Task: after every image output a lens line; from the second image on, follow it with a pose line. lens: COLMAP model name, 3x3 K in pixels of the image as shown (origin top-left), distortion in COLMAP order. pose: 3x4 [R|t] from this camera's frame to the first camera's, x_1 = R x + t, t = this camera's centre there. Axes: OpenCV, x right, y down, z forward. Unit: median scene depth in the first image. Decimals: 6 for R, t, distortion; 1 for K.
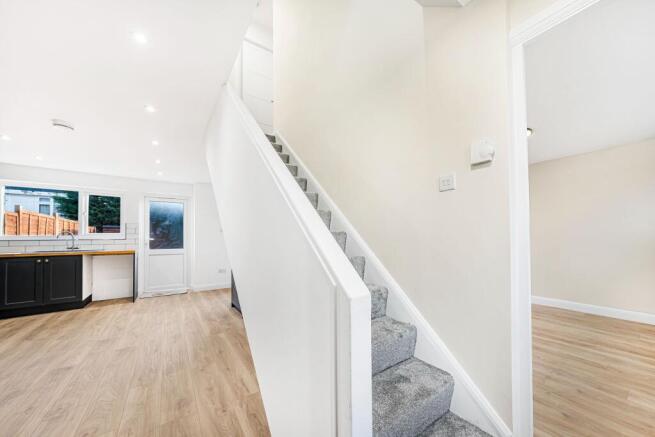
lens RADIAL K [[239.8, 0, 332.0], [0, 239.8, 234.4], [0, 0, 1]] dist [-0.006578, 0.002869]
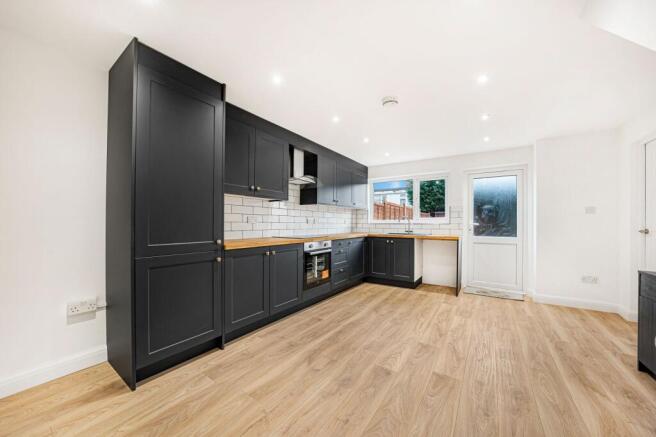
lens RADIAL K [[240.2, 0, 327.4], [0, 240.2, 225.5], [0, 0, 1]] dist [-0.006578, 0.002869]
pose [[0.365793, 0.013037, -0.930605, -0.187707], [0.009020, 0.999805, 0.017552, 0.006041], [0.930653, -0.014815, 0.365604, 0.237741]]
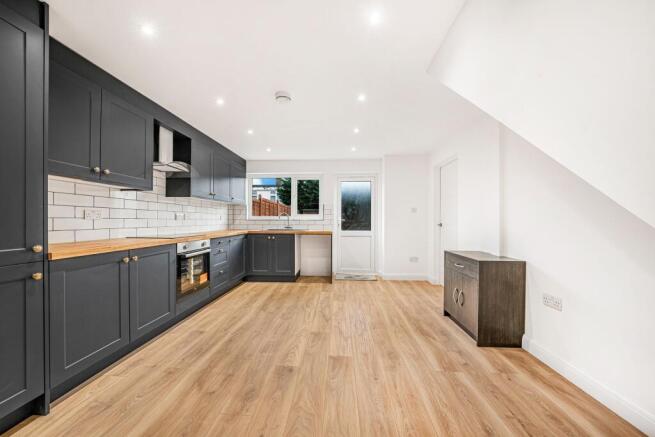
lens RADIAL K [[239.8, 0, 323.1], [0, 239.8, 222.0], [0, 0, 1]] dist [-0.006578, 0.002869]
pose [[0.781819, 0.009902, -0.623426, -0.234138], [0.004742, 0.999751, 0.021826, 0.006457], [0.623487, -0.020020, 0.781577, 0.201572]]
